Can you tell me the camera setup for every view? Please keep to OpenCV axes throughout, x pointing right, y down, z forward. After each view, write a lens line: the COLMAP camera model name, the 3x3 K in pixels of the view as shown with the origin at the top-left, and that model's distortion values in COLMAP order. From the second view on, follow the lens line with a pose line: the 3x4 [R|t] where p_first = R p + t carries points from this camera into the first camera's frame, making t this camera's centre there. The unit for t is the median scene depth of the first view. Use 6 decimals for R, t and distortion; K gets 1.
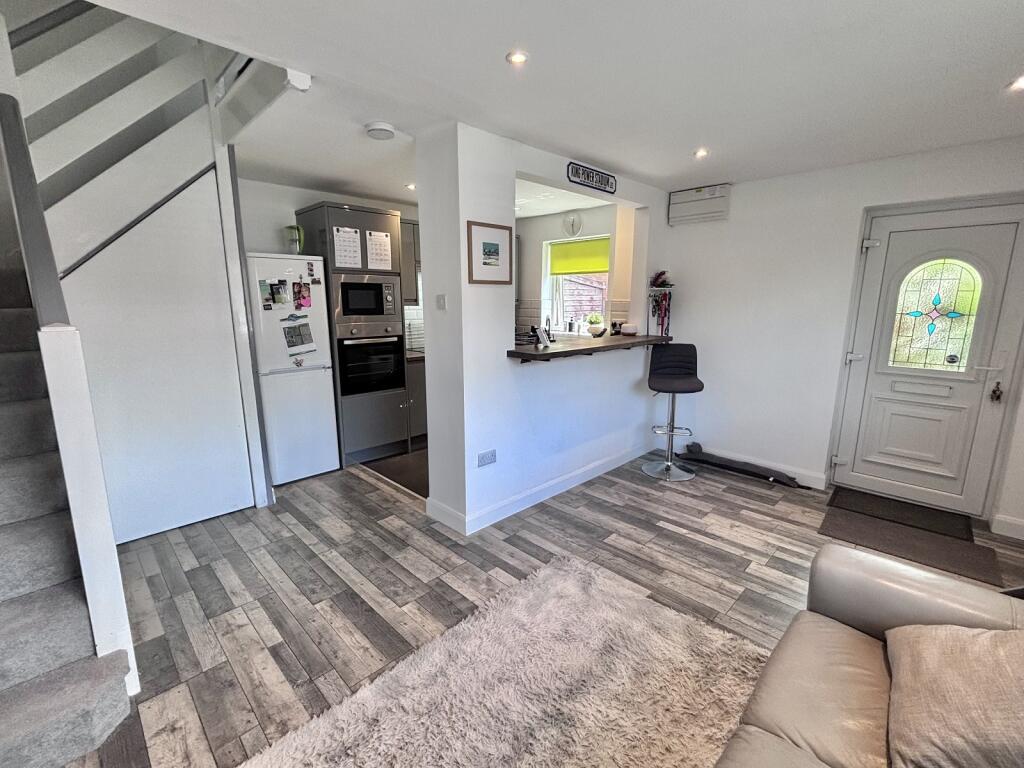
lens RADIAL K [[455.9, 0, 506.4], [0, 455.9, 386.8], [0, 0, 1]] dist [0.018583, -0.000843]
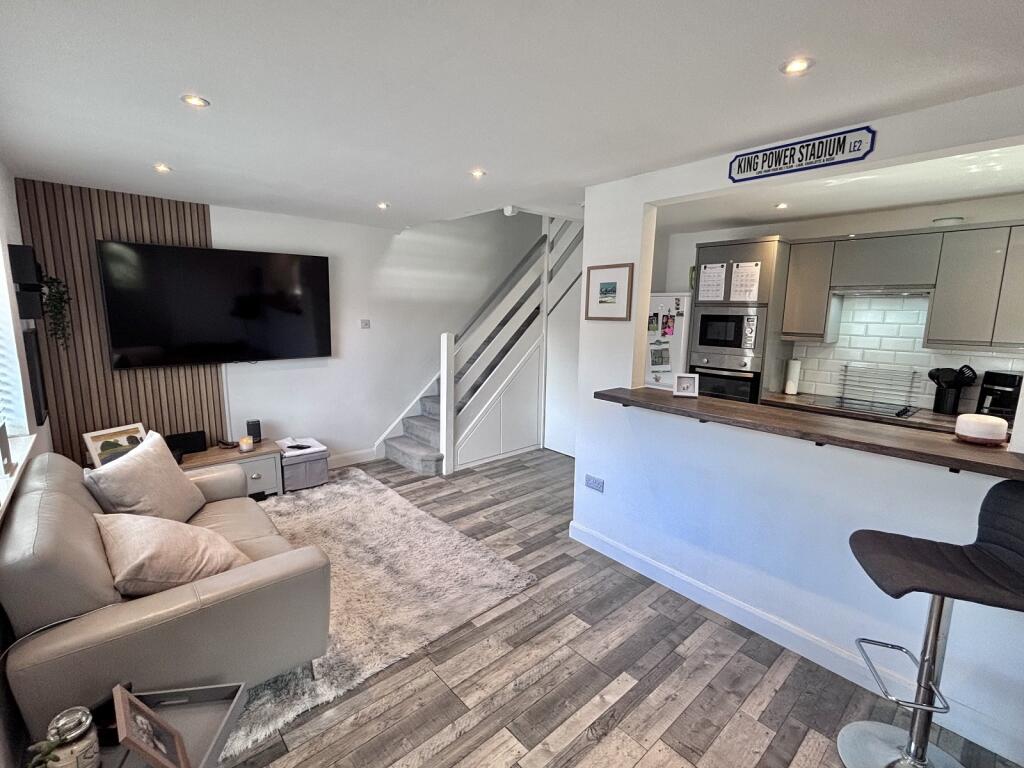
lens RADIAL K [[455.9, 0, 506.4], [0, 455.9, 386.8], [0, 0, 1]] dist [0.018583, -0.000843]
pose [[-0.054016, 0.169024, -0.984131, 0.935270], [-0.211226, 0.961332, 0.176702, -0.193896], [0.975944, 0.217418, -0.016225, 0.740301]]
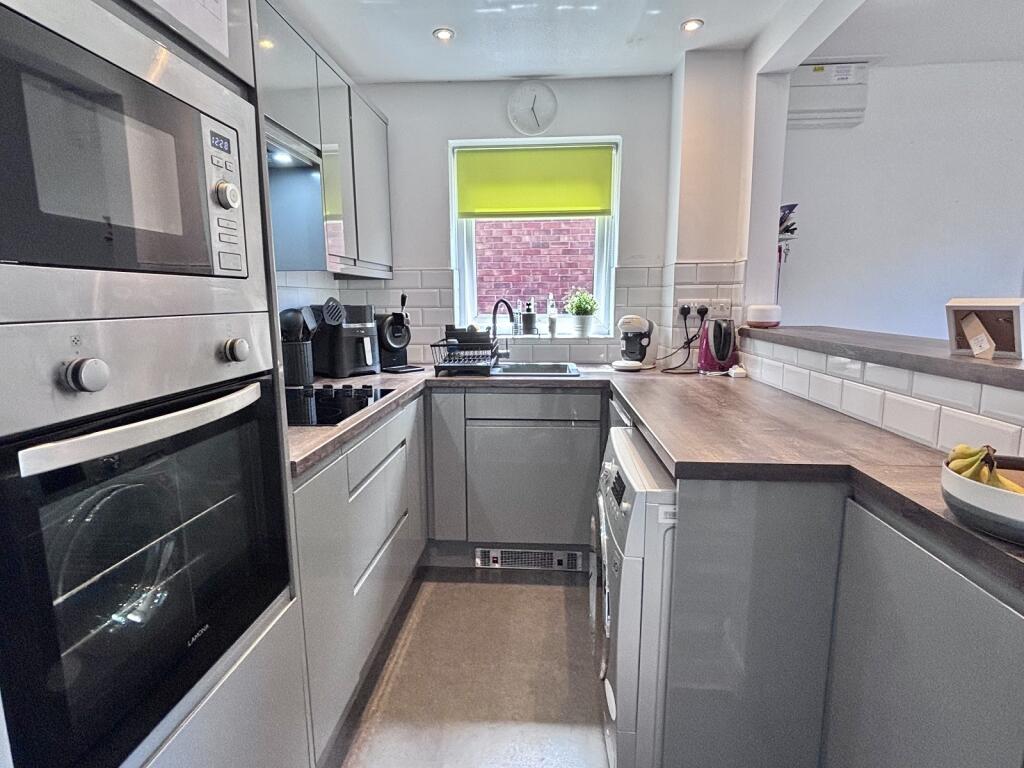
lens RADIAL K [[528.4, 0, 512.0], [0, 528.4, 384.0], [0, 0, 1]] dist [-0.000760, -0.000119]
pose [[0.749588, -0.110536, 0.652610, -0.428615], [0.133435, 0.990950, 0.014578, -0.132660], [-0.648316, 0.076153, 0.757554, 1.010084]]
